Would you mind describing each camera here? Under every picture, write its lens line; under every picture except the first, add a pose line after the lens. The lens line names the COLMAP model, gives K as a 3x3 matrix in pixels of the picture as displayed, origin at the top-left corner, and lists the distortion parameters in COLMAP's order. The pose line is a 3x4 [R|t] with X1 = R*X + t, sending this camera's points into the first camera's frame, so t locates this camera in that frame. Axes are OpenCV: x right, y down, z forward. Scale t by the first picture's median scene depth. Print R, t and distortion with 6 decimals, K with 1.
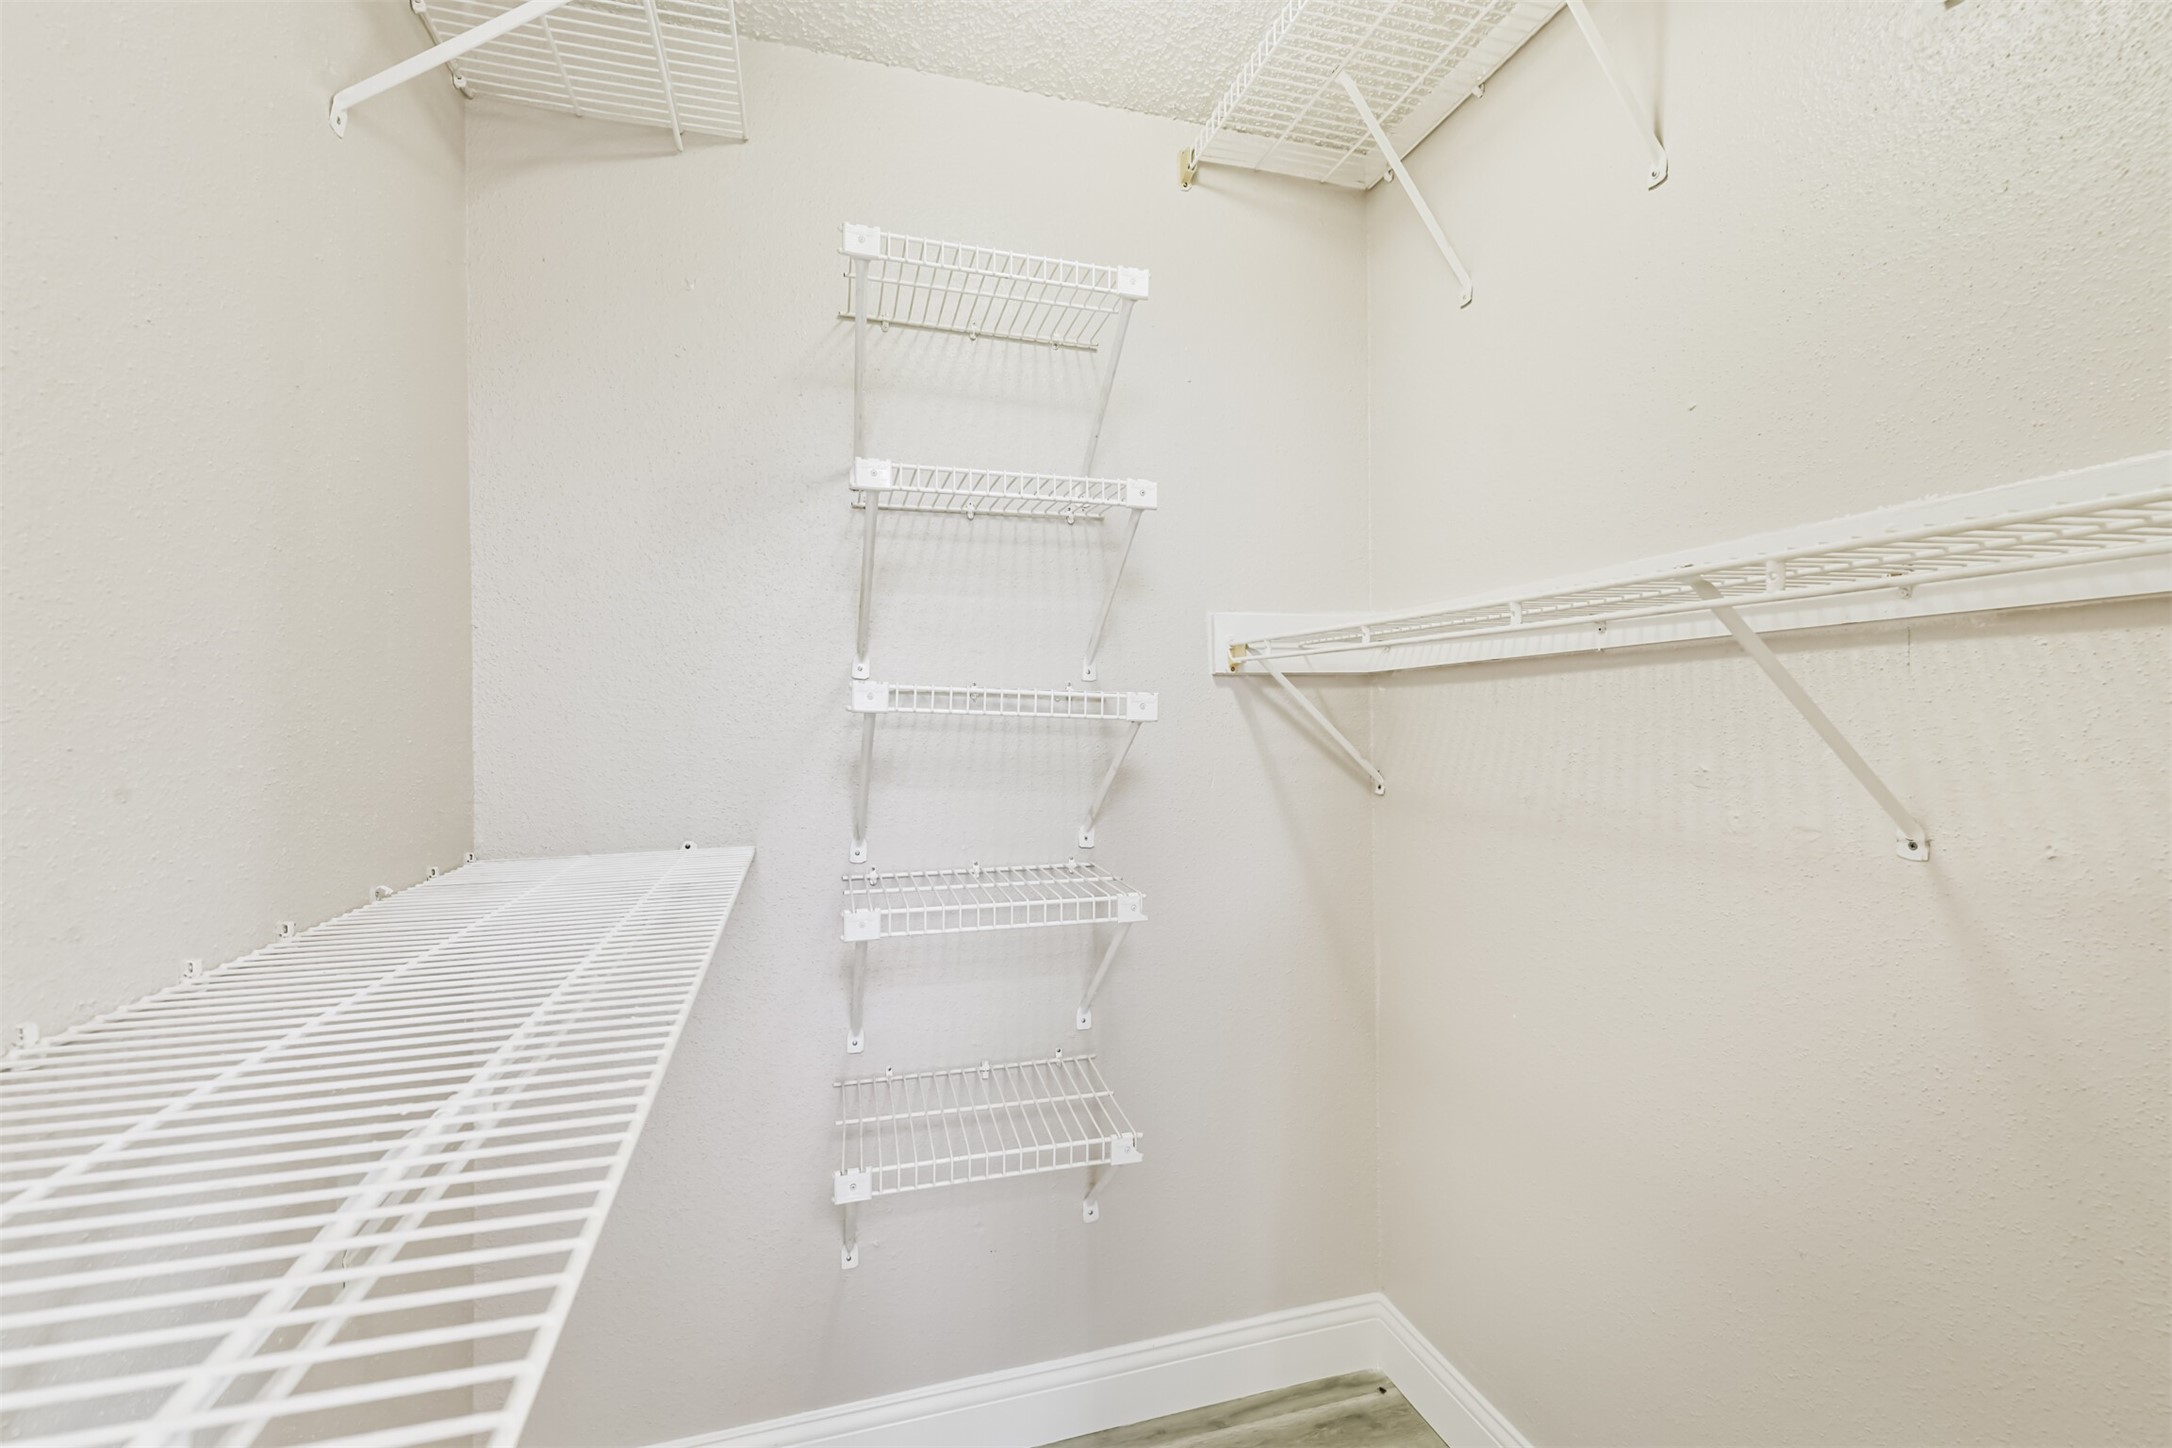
lens RADIAL K [[974.3, 0, 1084.2], [0, 974.3, 724.0], [0, 0, 1]] dist [0.004660, 0.001187]
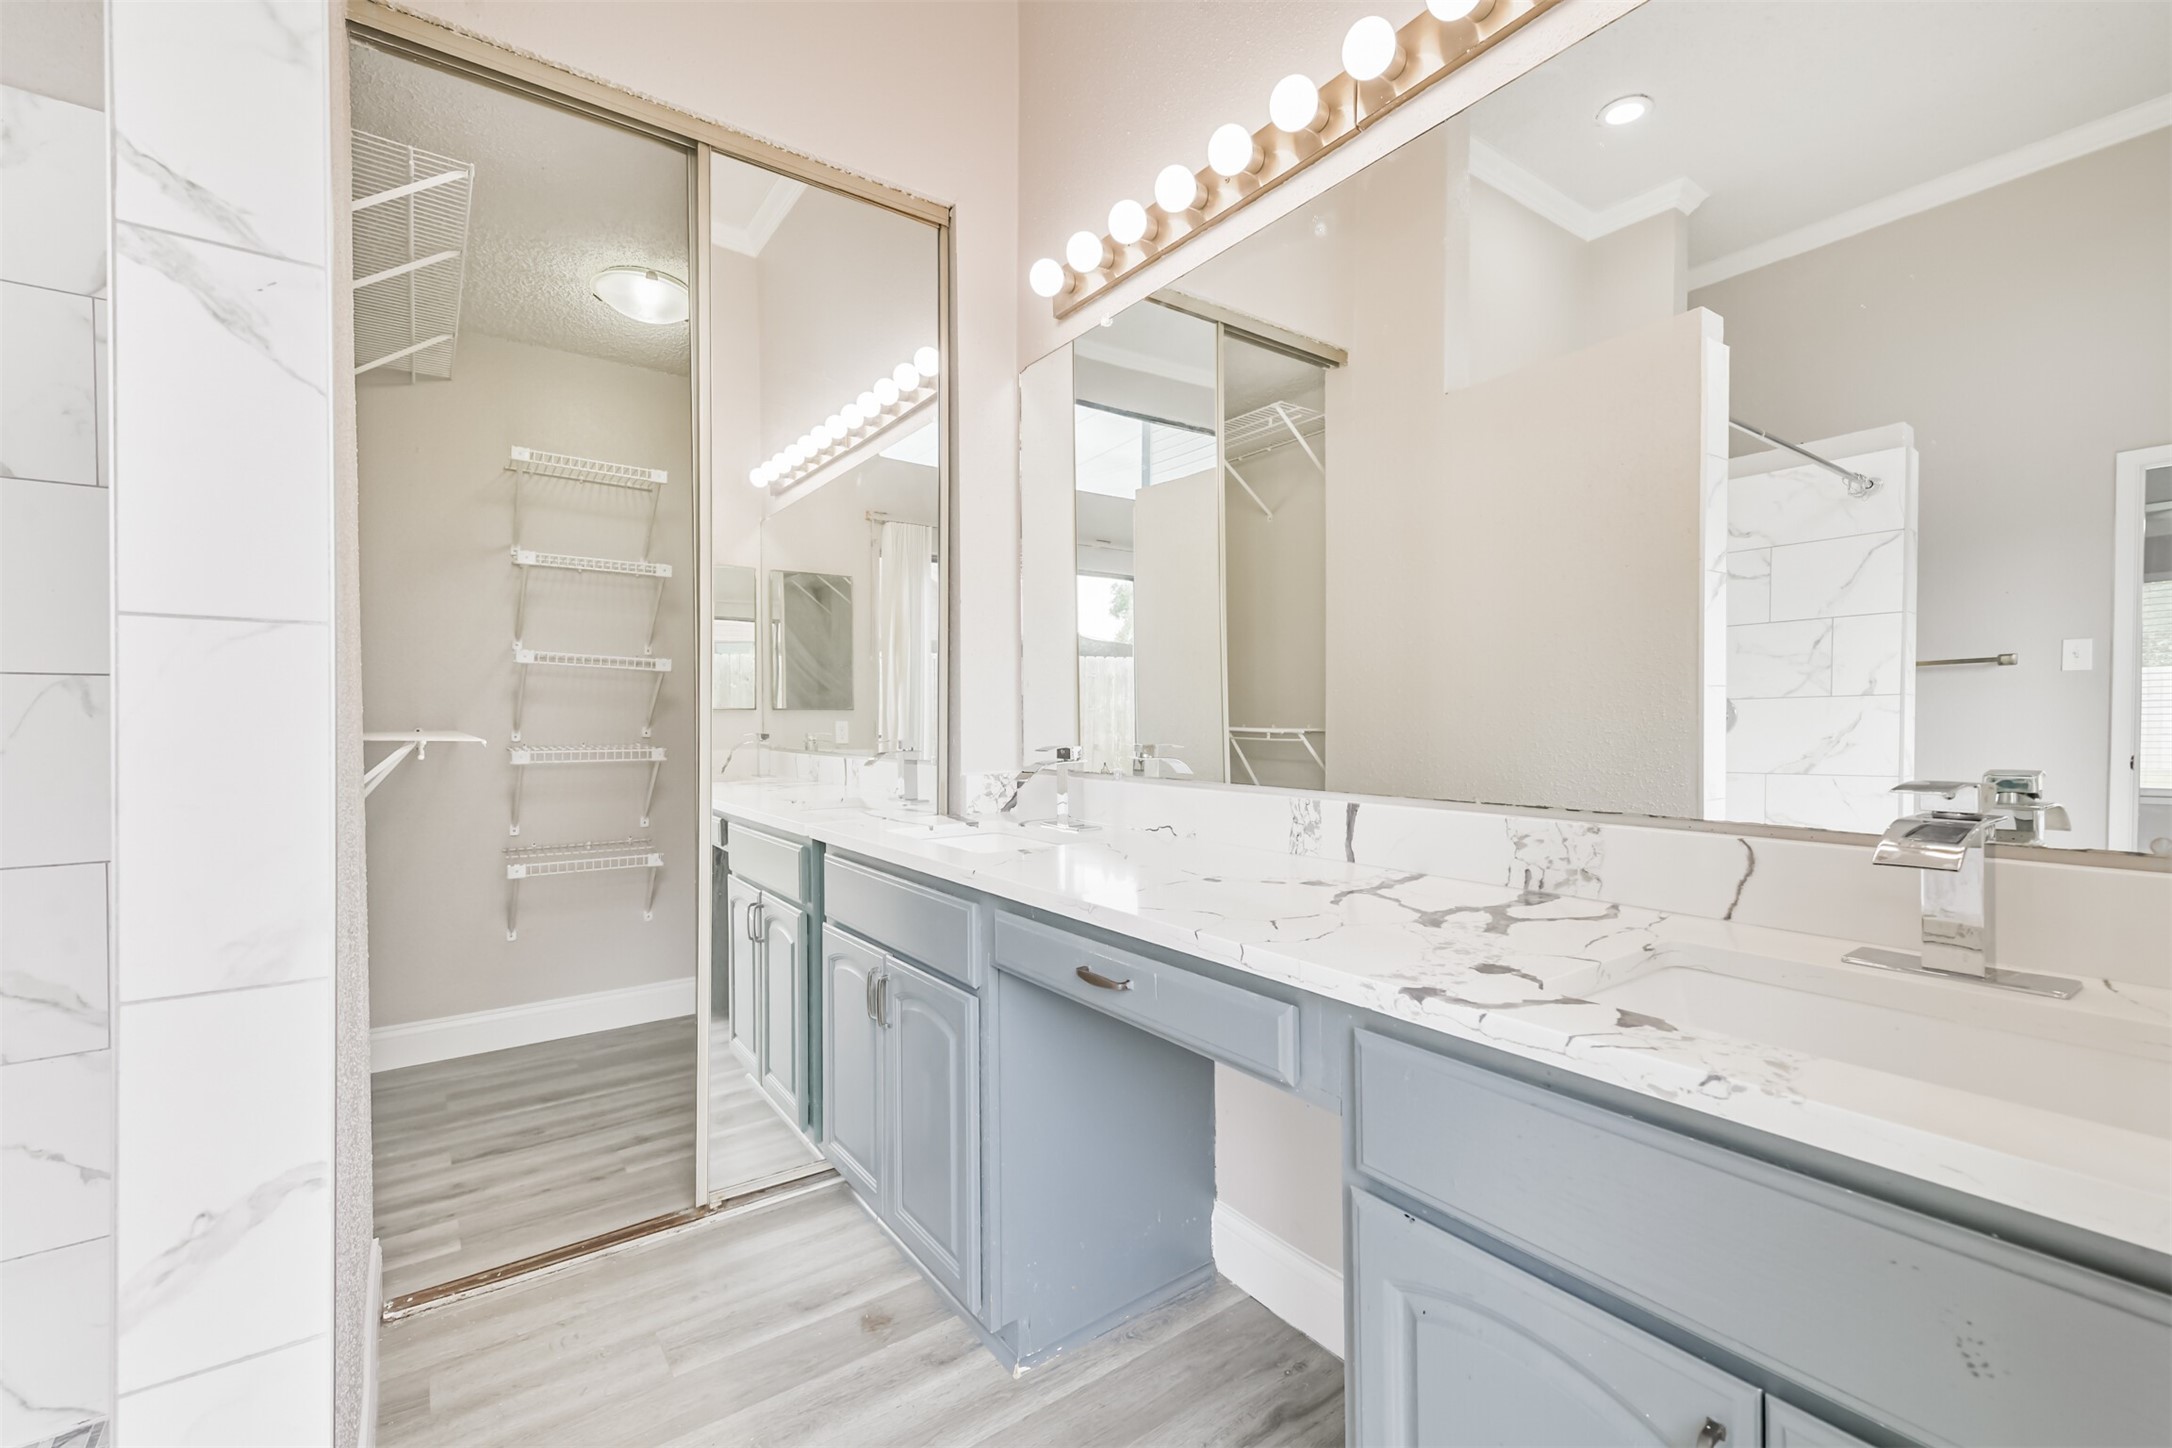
lens RADIAL K [[935.5, 0, 1091.3], [0, 935.5, 724.8], [0, 0, 1]] dist [0.029894, -0.005795]
pose [[0.941382, -0.000356, 0.337344, 0.230754], [-0.000229, 0.999999, 0.001693, 0.105766], [-0.337344, -0.001671, 0.941380, -1.251936]]
